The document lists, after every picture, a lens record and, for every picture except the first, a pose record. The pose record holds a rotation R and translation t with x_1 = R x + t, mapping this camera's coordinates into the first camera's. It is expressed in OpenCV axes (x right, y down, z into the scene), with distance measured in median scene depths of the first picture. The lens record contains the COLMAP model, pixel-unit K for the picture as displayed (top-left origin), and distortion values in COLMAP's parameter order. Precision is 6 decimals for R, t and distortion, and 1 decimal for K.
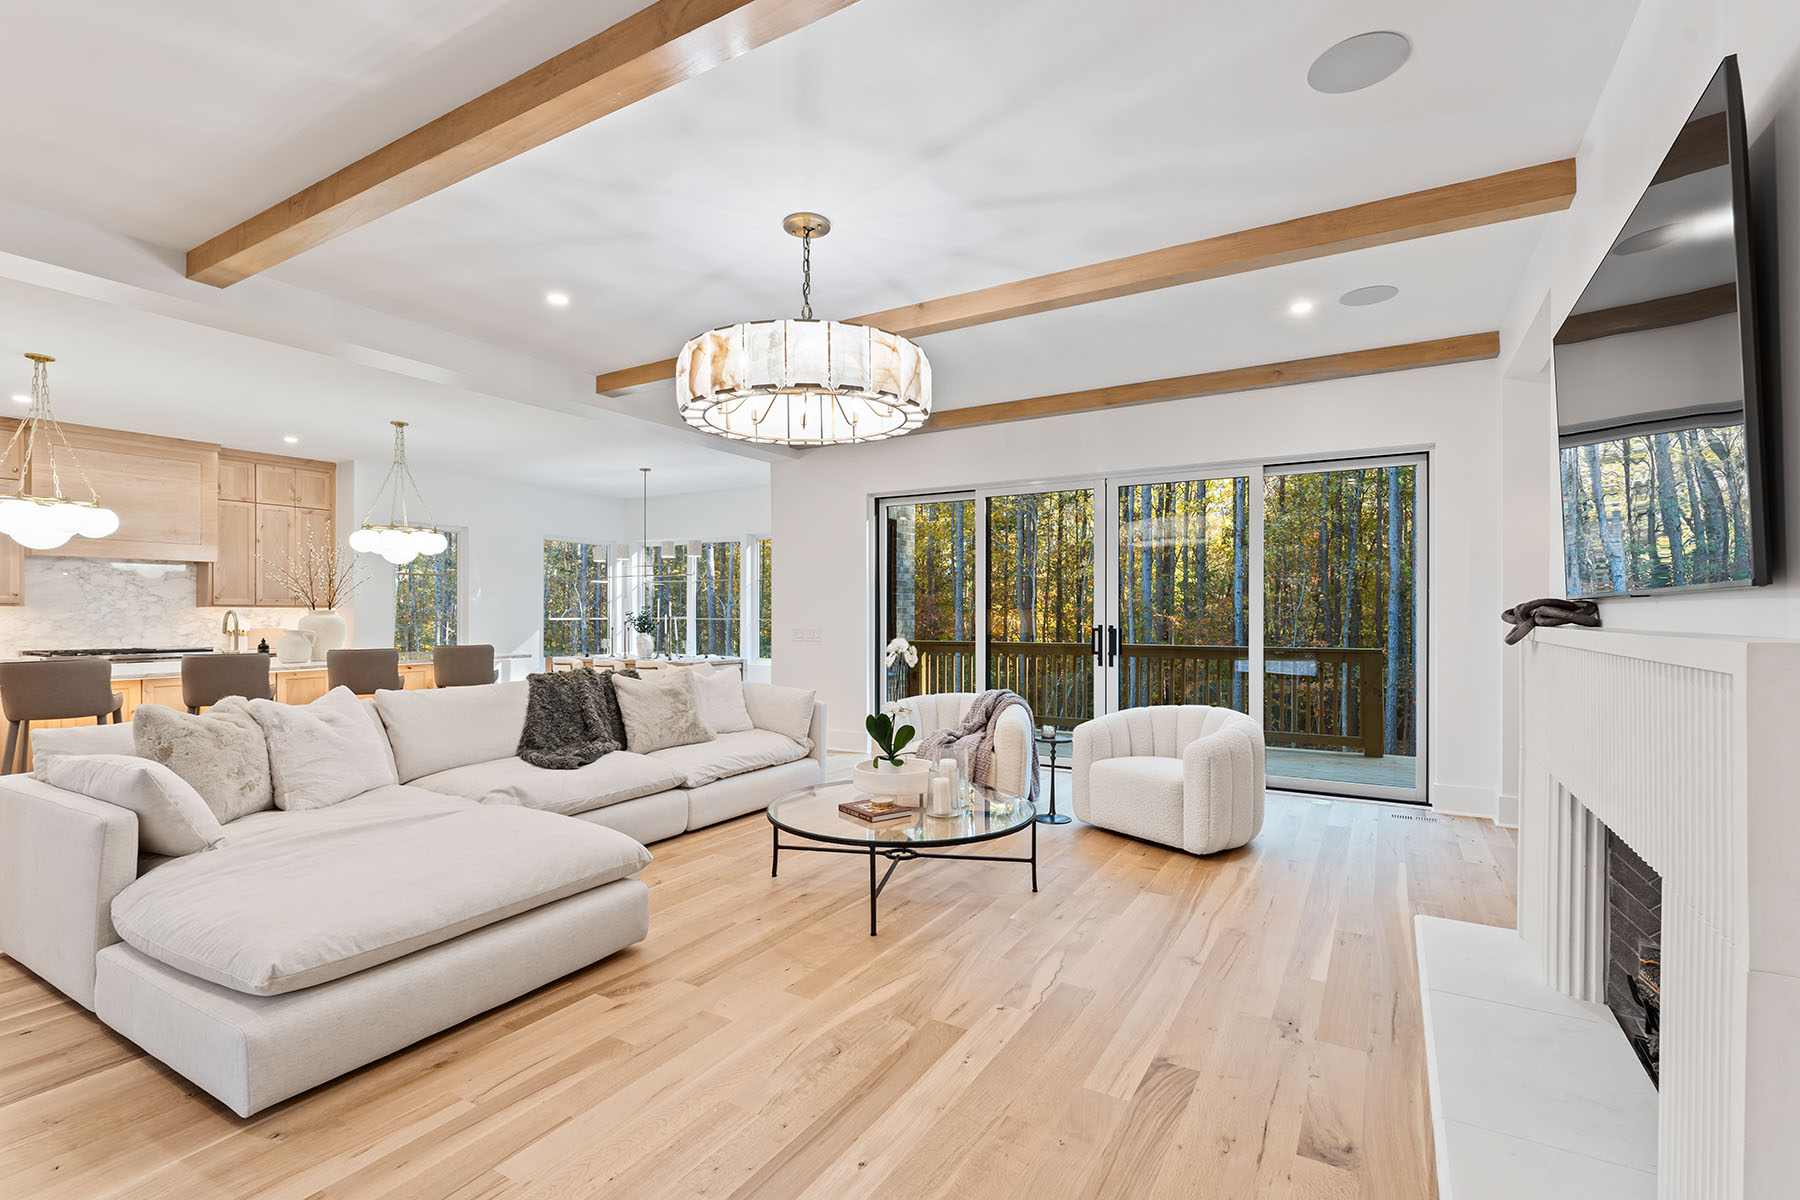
lens RADIAL K [[822.1, 0, 902.4], [0, 822.1, 611.1], [0, 0, 1]] dist [-0.003182, -0.000510]
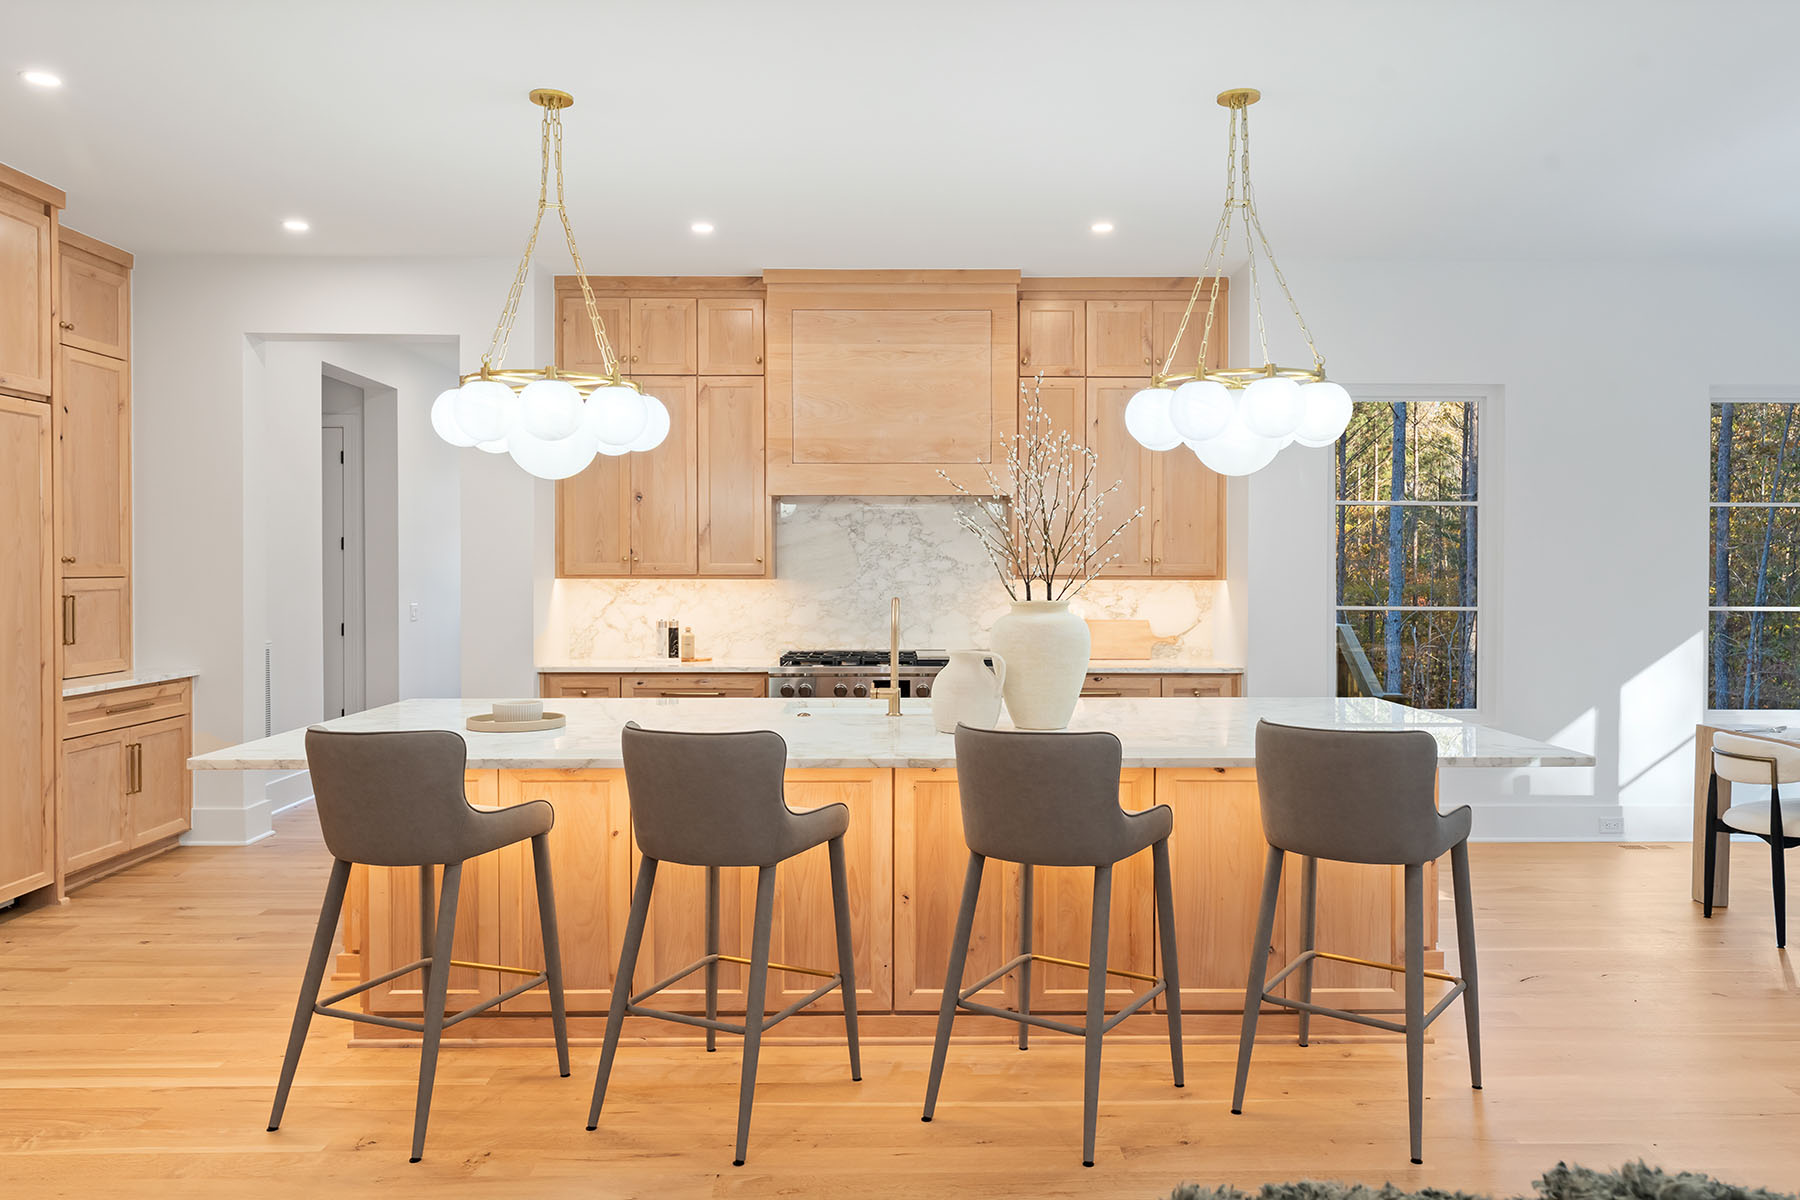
lens RADIAL K [[1262.4, 0, 900.5], [0, 1262.4, 592.0], [0, 0, 1]] dist [0.026208, 0.000223]
pose [[0.523826, 0.021383, -0.851557, -0.311262], [0.001512, 0.999660, 0.026032, -0.032377], [0.851824, -0.014924, 0.523615, 0.881098]]
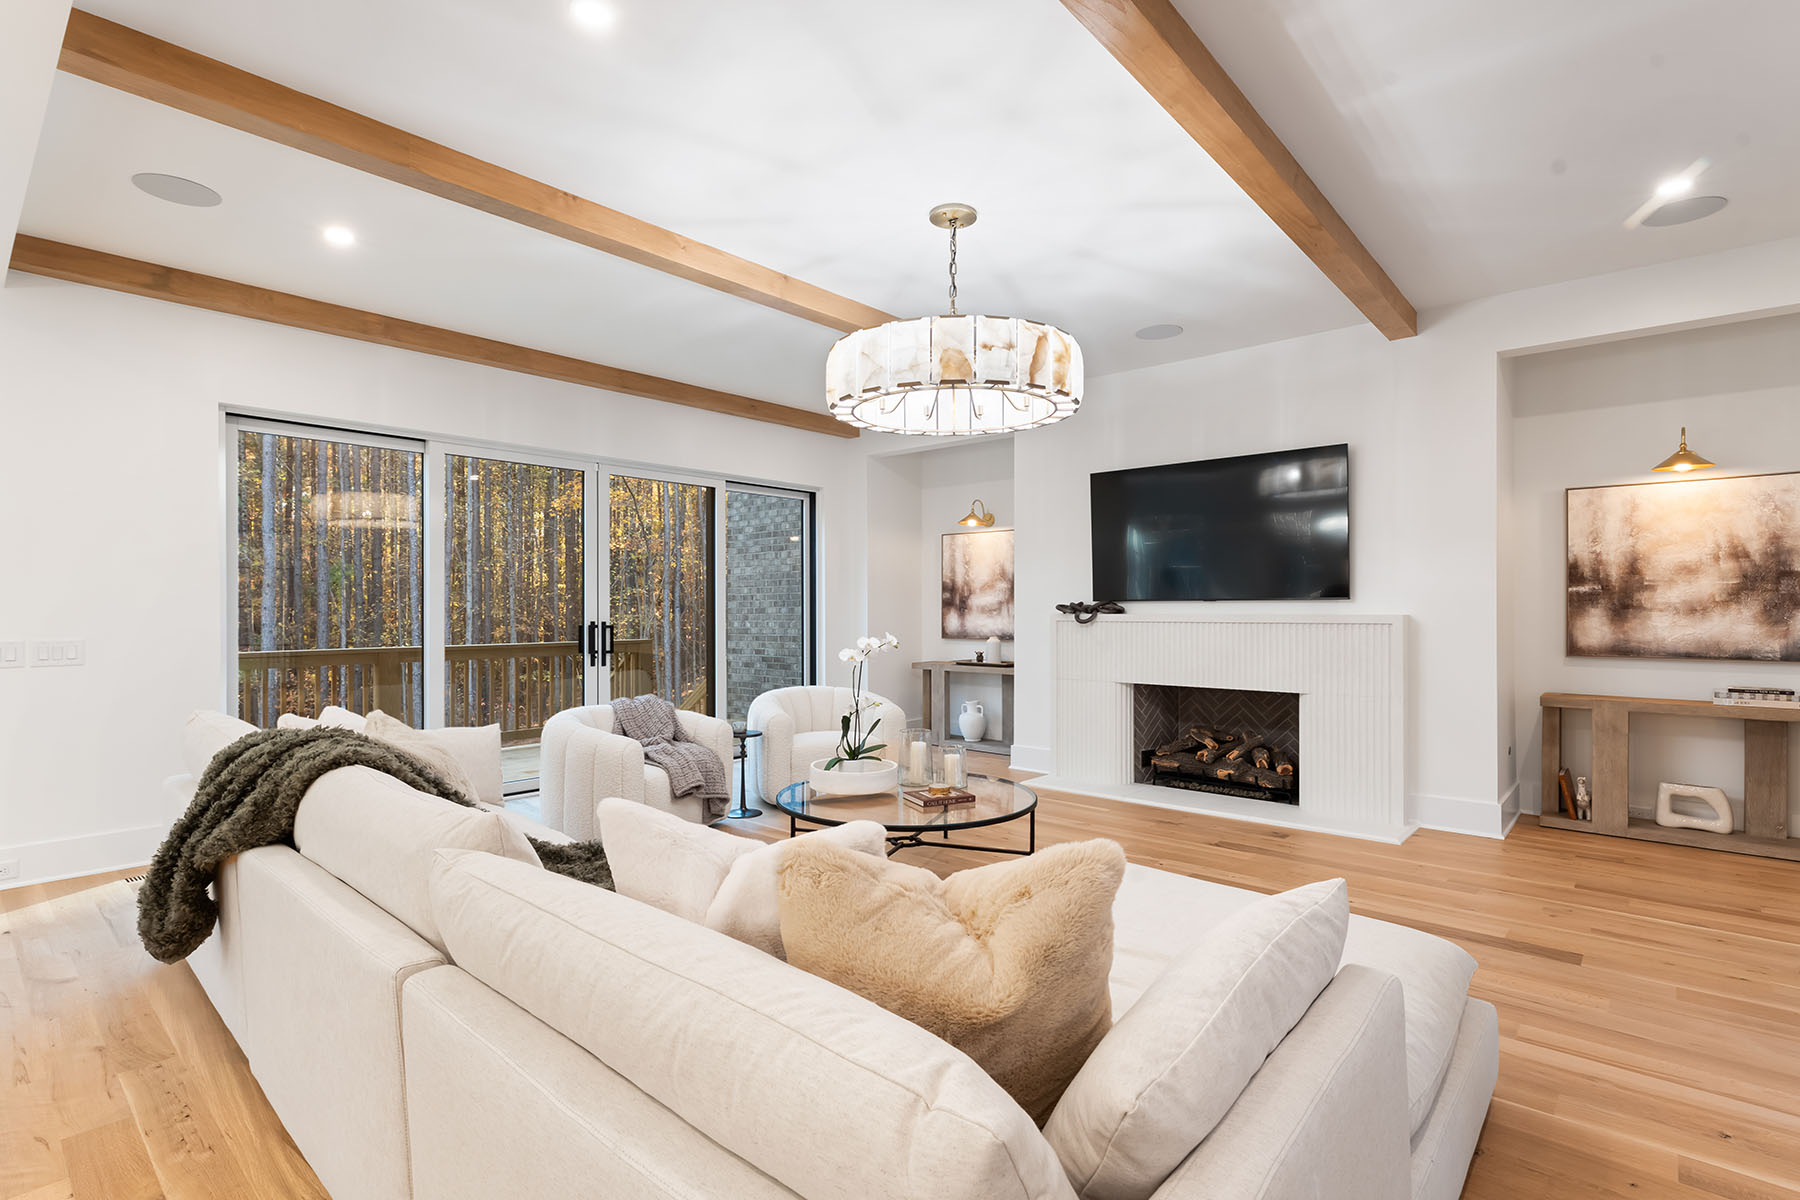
lens RADIAL K [[858.1, 0, 900.9], [0, 858.1, 605.6], [0, 0, 1]] dist [-0.001941, -0.000558]
pose [[0.188905, 0.002774, 0.981992, -0.862783], [-0.001472, 0.999996, -0.002542, 0.001873], [-0.981994, -0.000965, 0.188908, 0.654001]]
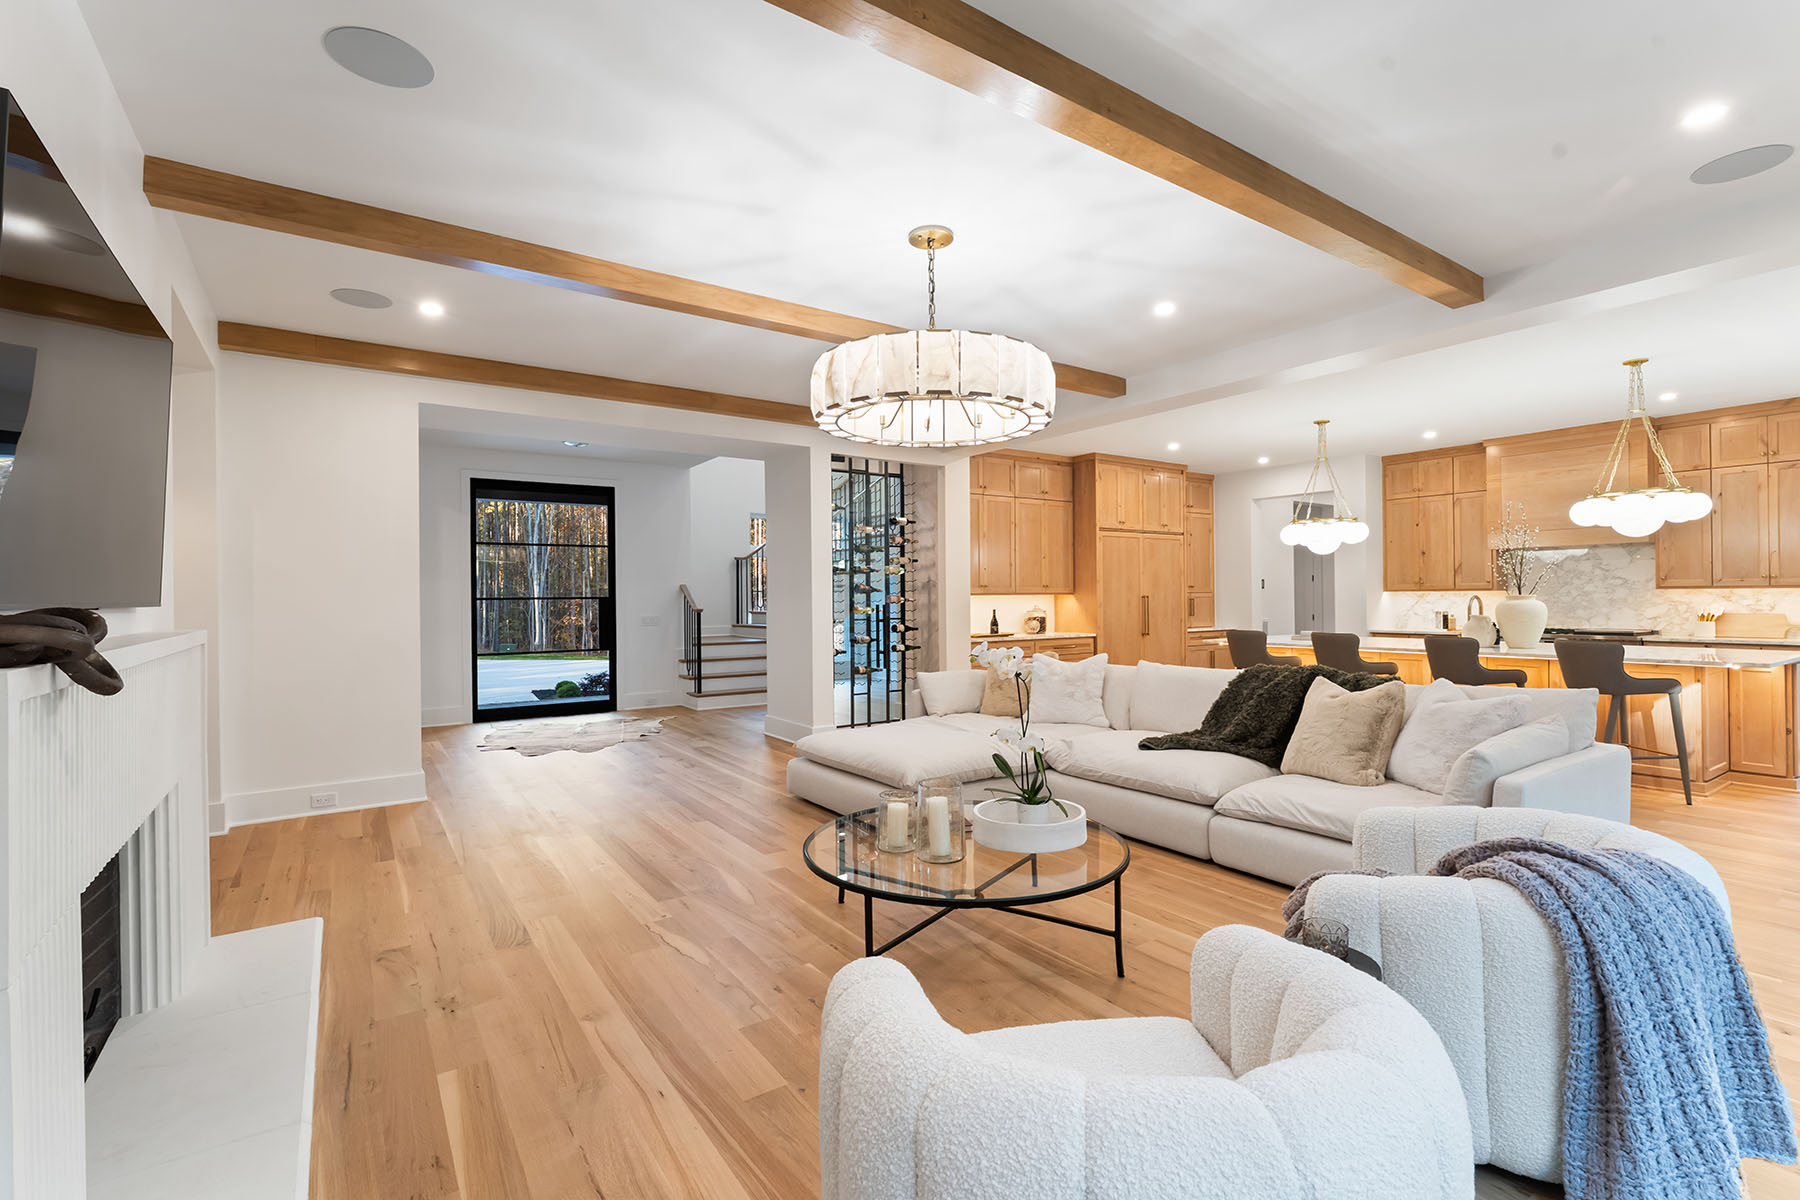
lens RADIAL K [[808.3, 0, 912.5], [0, 808.3, 601.1], [0, 0, 1]] dist [0.001234, -0.000263]
pose [[-0.411189, 0.008538, -0.911510, 0.626638], [0.013104, 0.999908, 0.003455, -0.009740], [0.911456, -0.010523, -0.411263, 1.054443]]
